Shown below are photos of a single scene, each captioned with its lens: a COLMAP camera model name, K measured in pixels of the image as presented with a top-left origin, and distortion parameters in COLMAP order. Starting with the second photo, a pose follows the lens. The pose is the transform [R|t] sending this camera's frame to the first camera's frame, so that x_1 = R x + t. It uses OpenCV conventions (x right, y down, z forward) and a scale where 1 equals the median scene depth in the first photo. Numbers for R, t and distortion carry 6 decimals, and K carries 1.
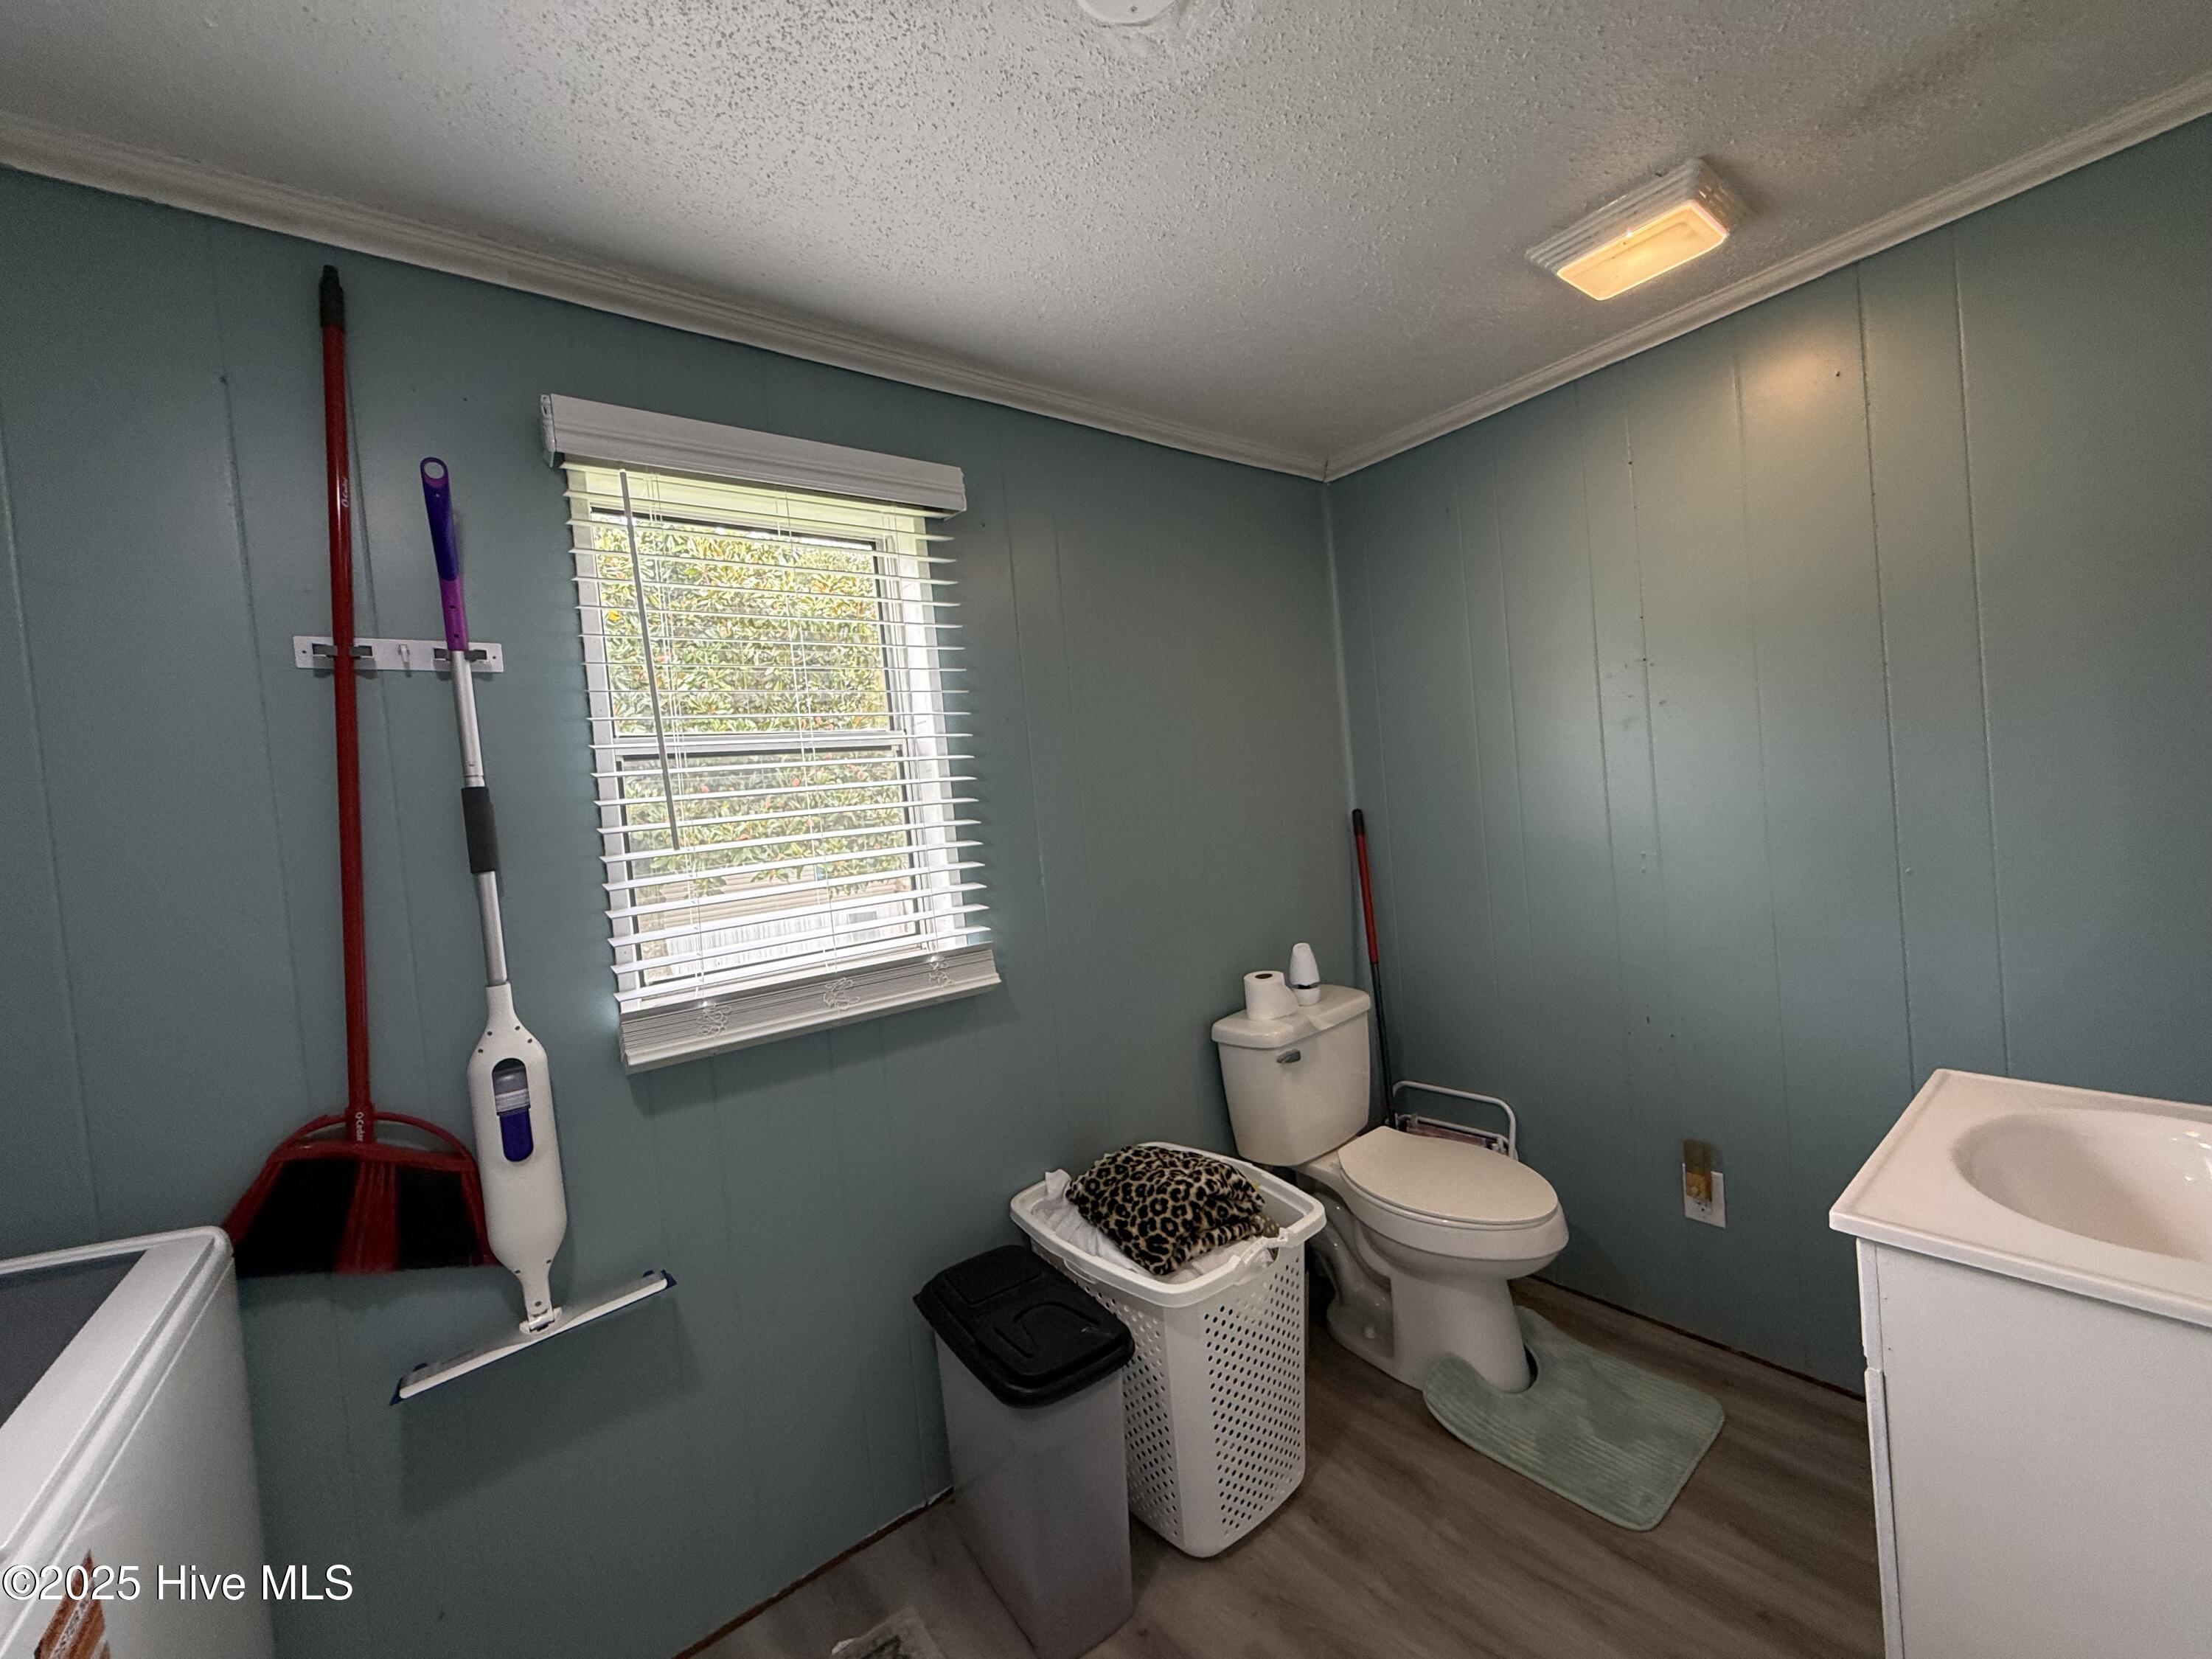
lens RADIAL K [[880.5, 0, 1101.4], [0, 880.5, 831.0], [0, 0, 1]] dist [0.001132, -0.000907]
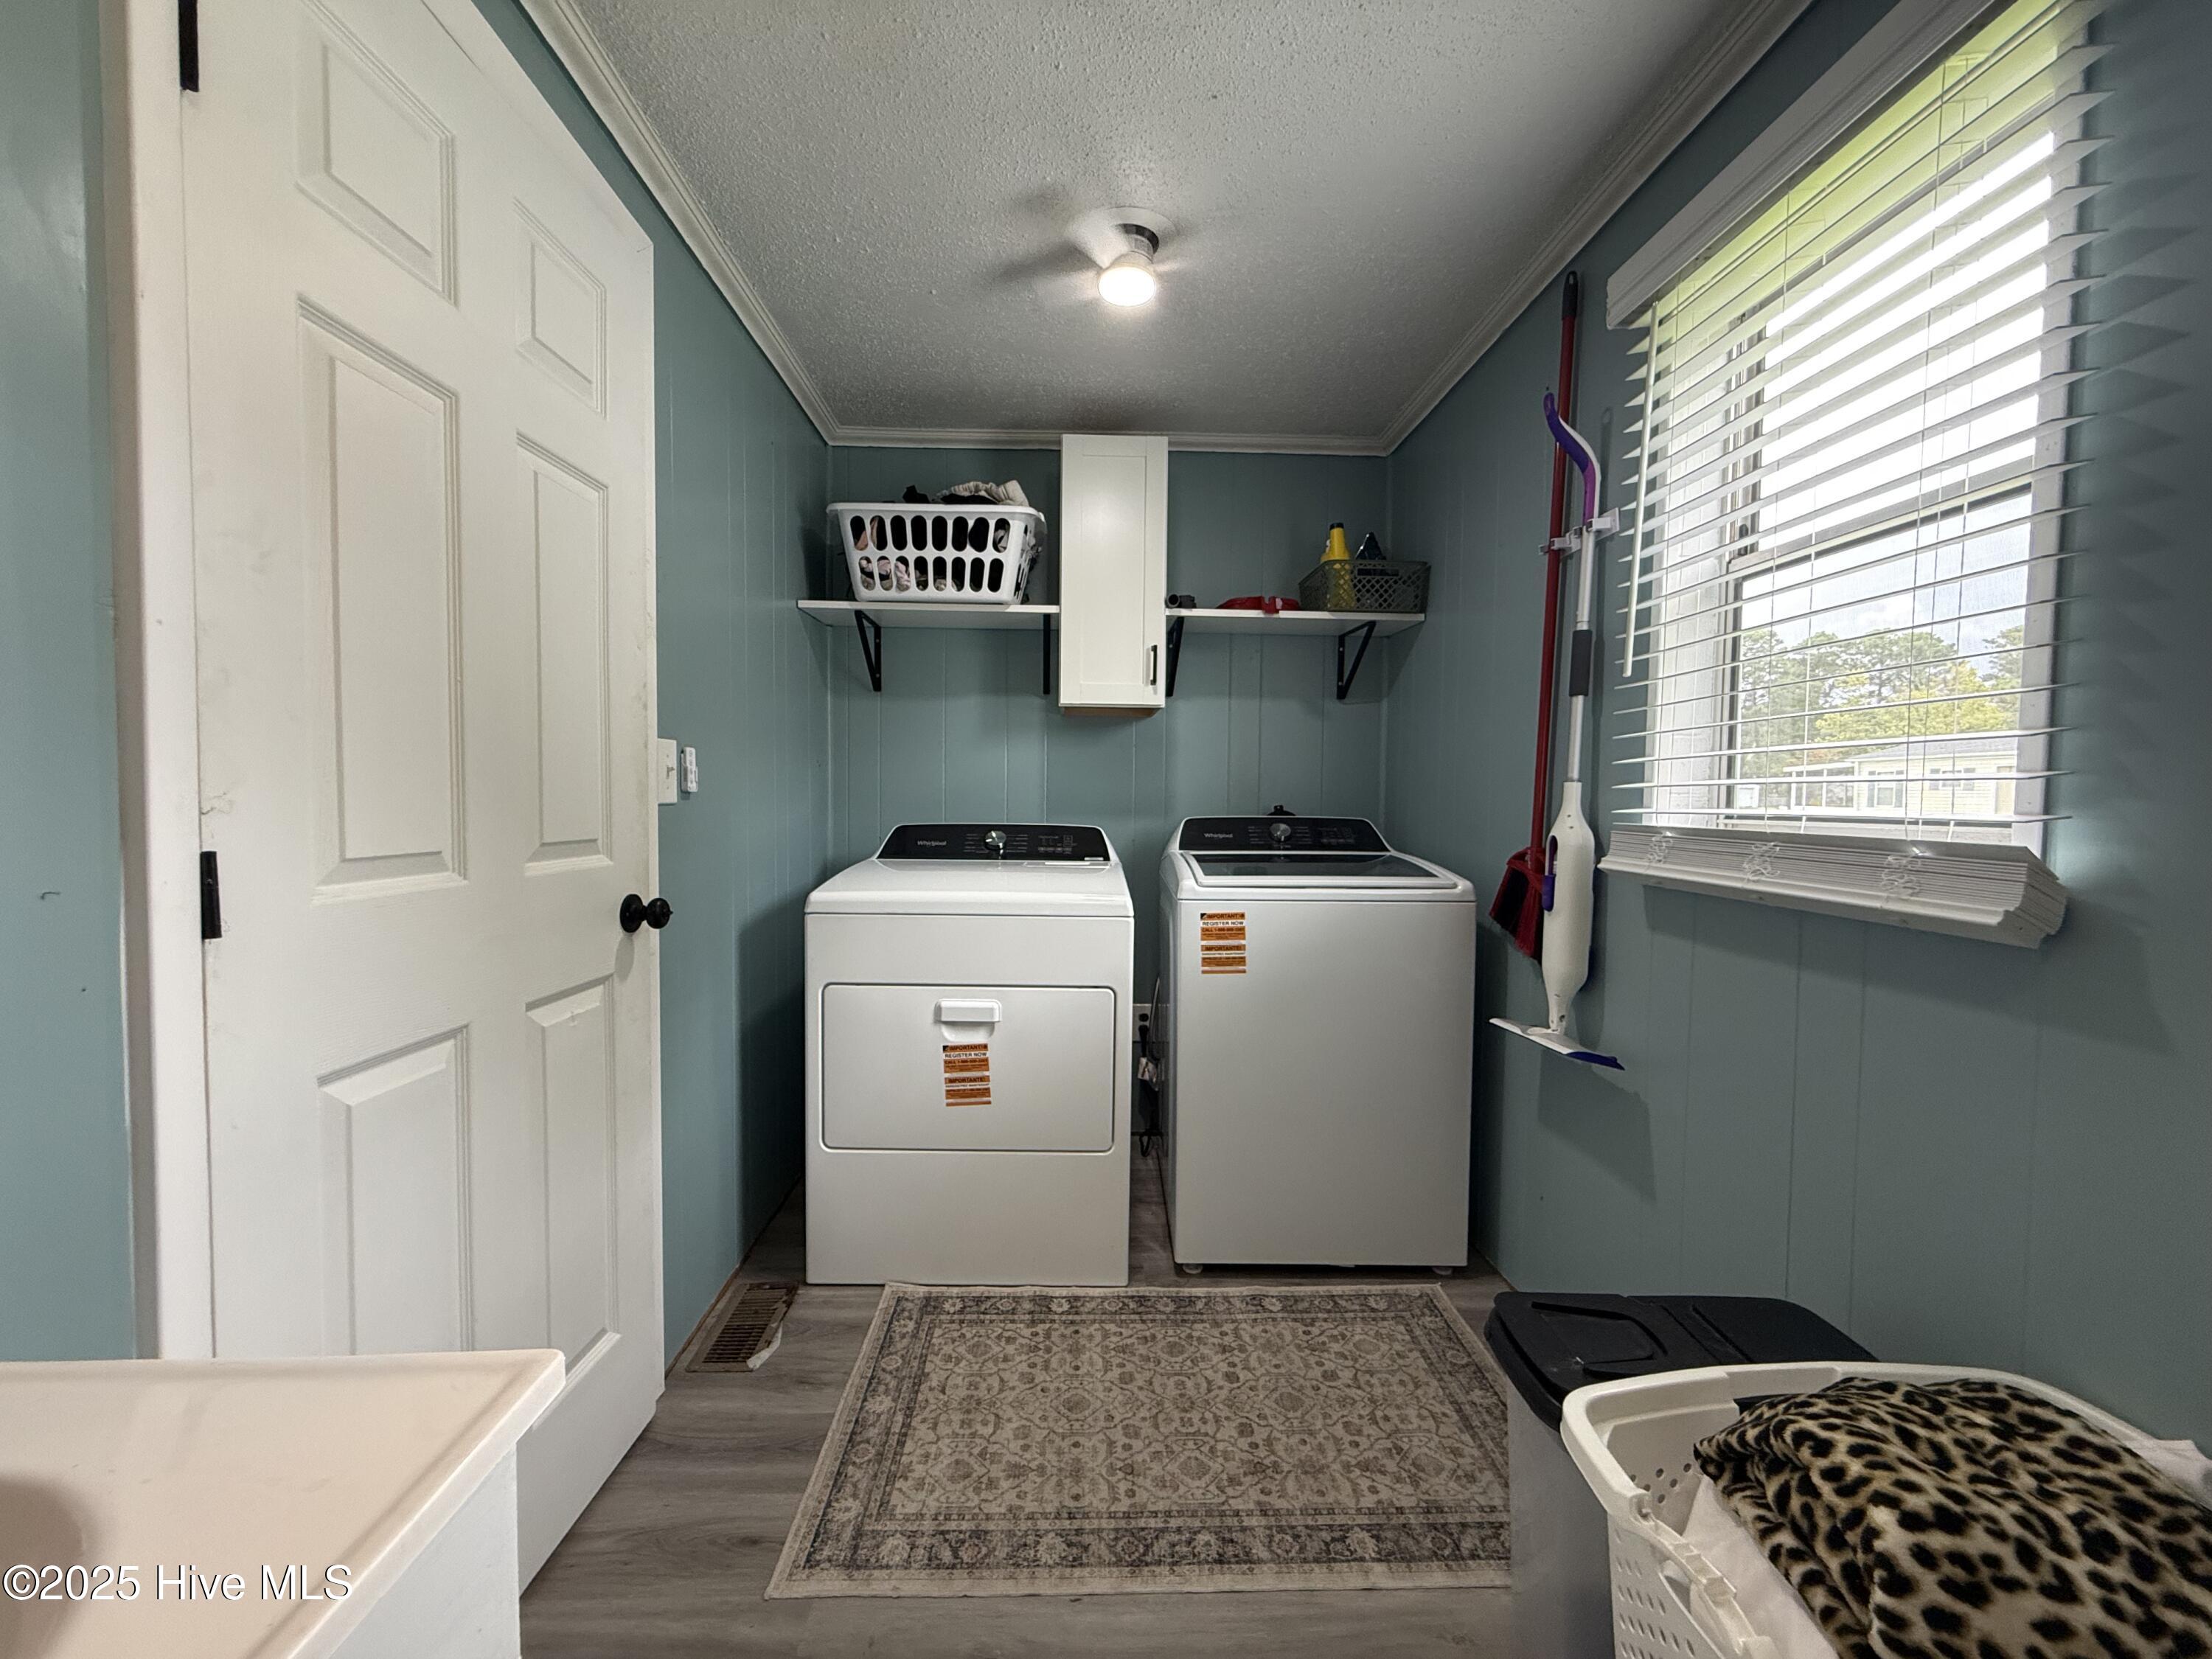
lens RADIAL K [[880.5, 0, 1099.5], [0, 880.5, 824.1], [0, 0, 1]] dist [0.001132, -0.000907]
pose [[-0.585417, 0.115740, -0.802428, 0.638422], [0.020722, 0.991570, 0.127904, 0.043499], [0.810467, 0.058249, -0.582880, 0.962460]]
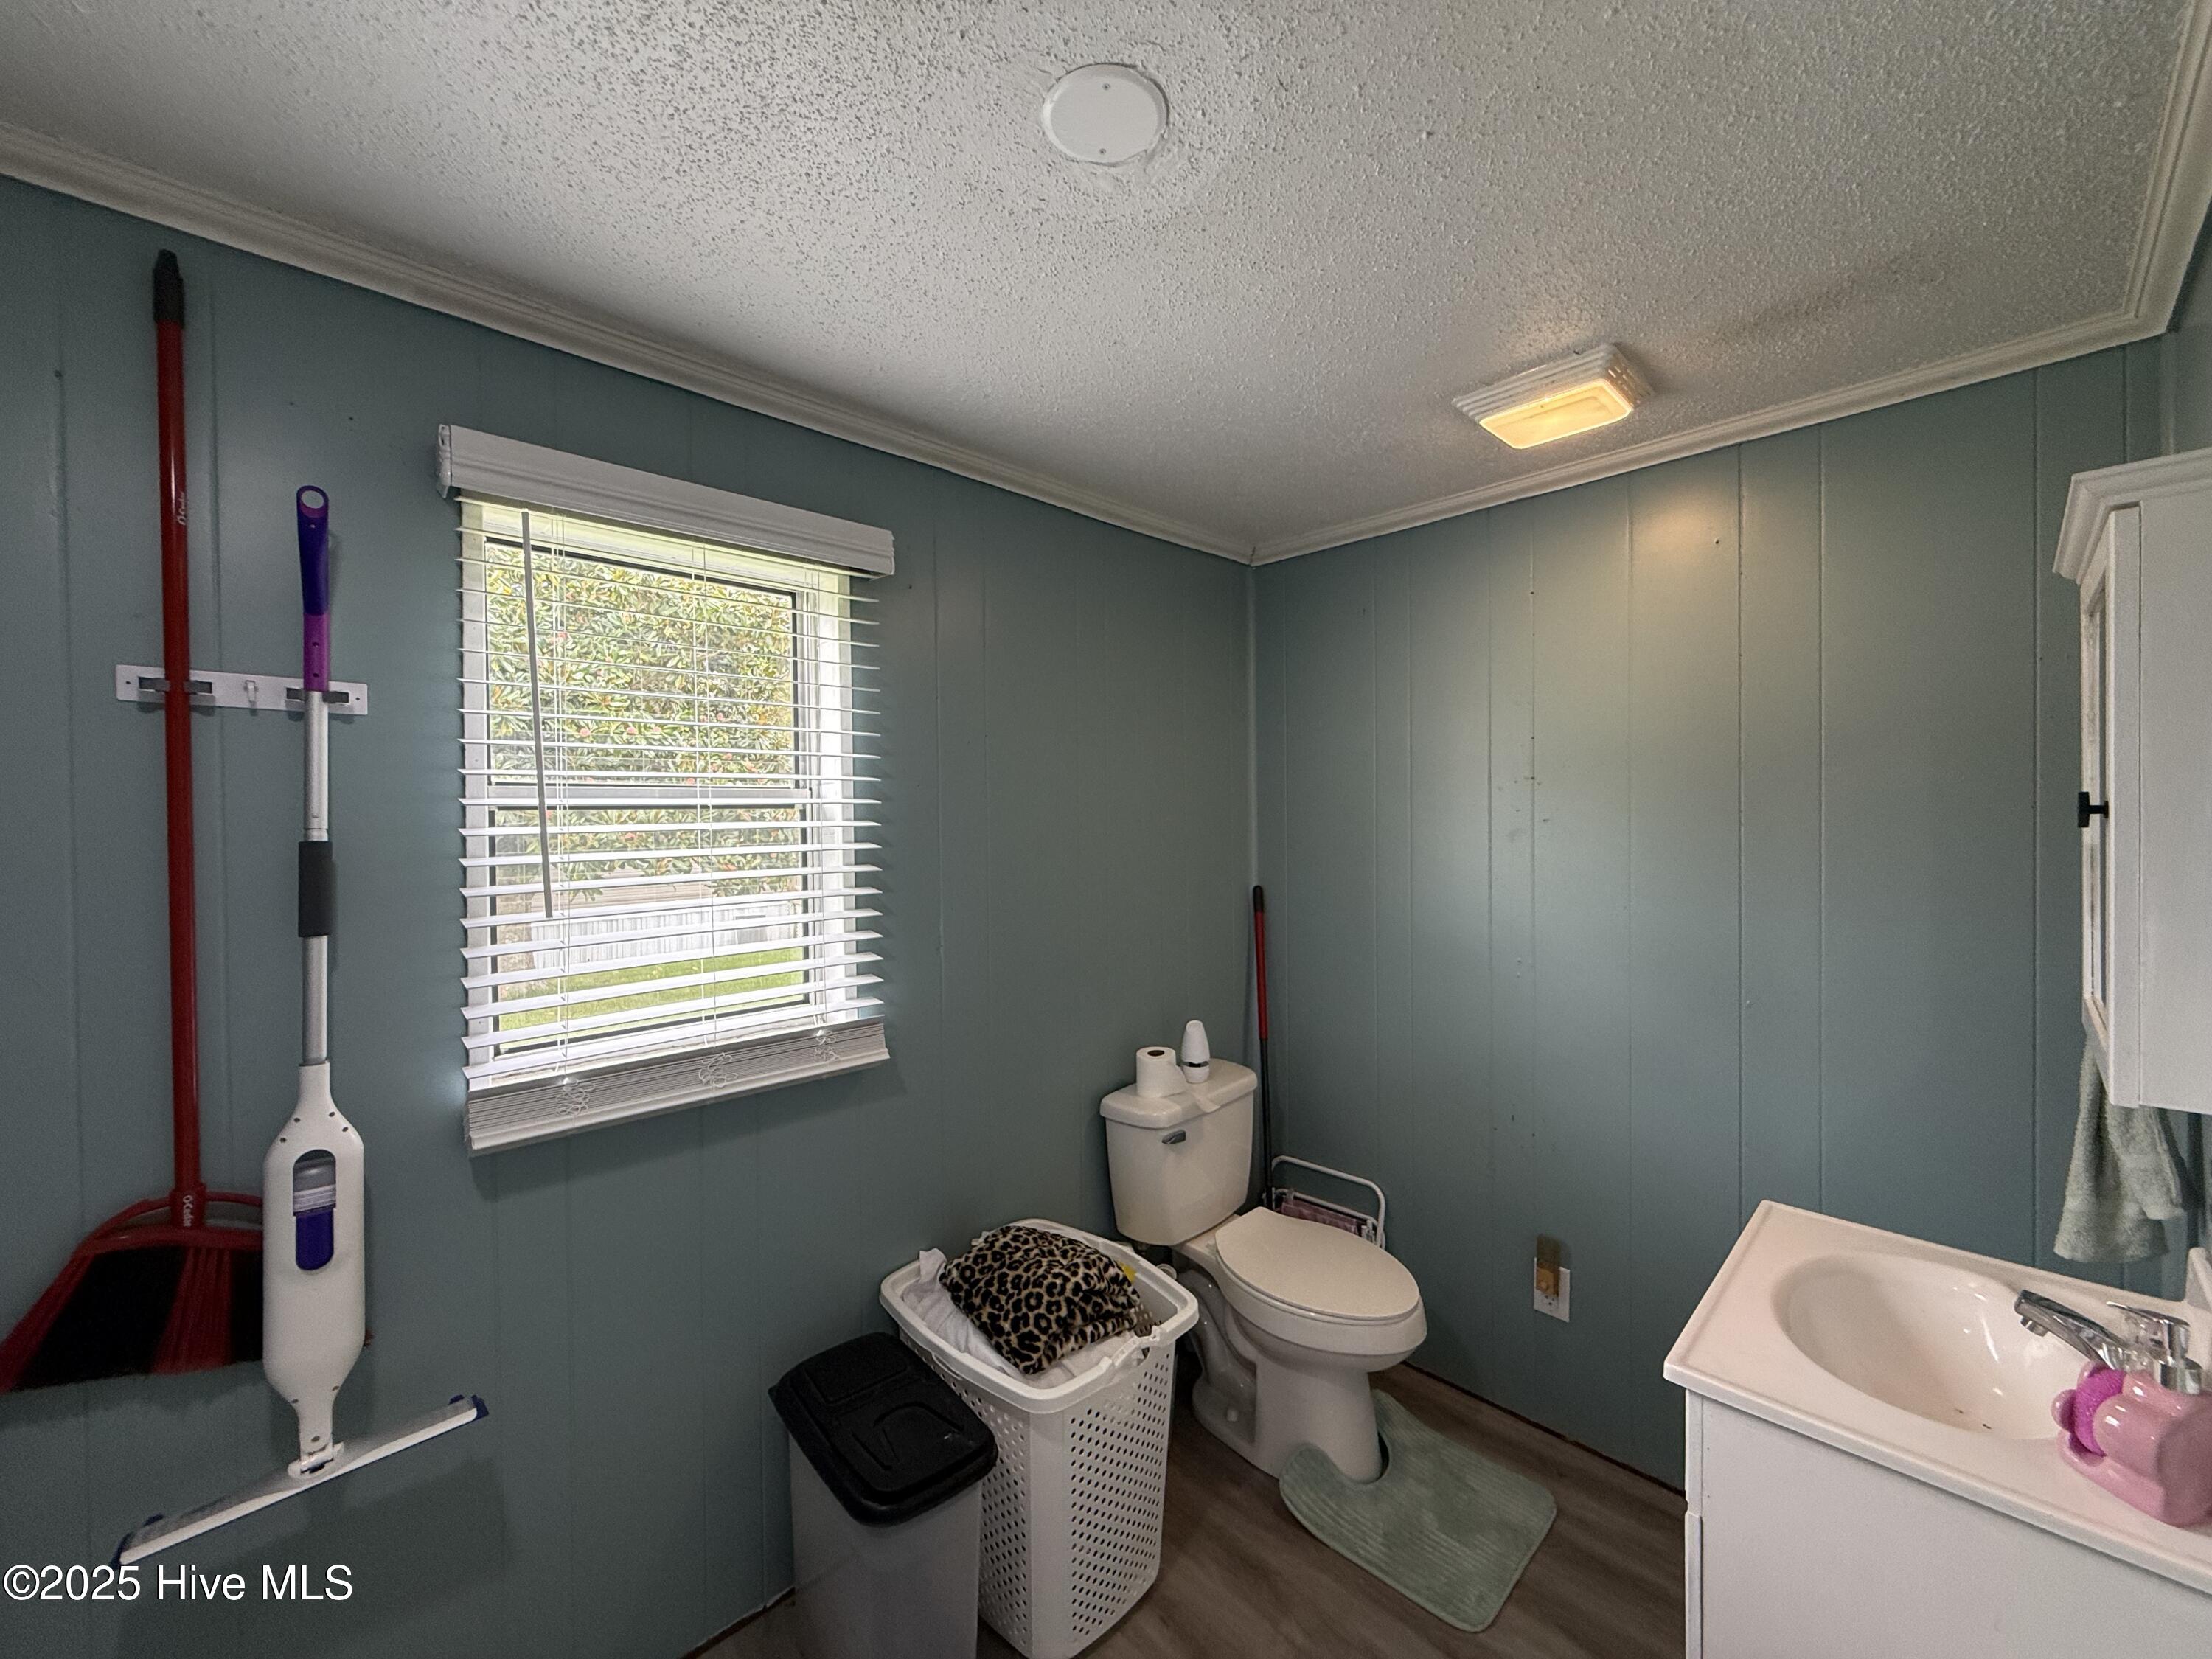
lens RADIAL K [[880.5, 0, 1100.1], [0, 880.5, 831.4], [0, 0, 1]] dist [0.001132, -0.000907]
pose [[0.991202, 0.079131, 0.106098, -0.007242], [-0.077116, 0.996757, -0.022974, -0.081063], [-0.107571, 0.014591, 0.994090, 0.005033]]
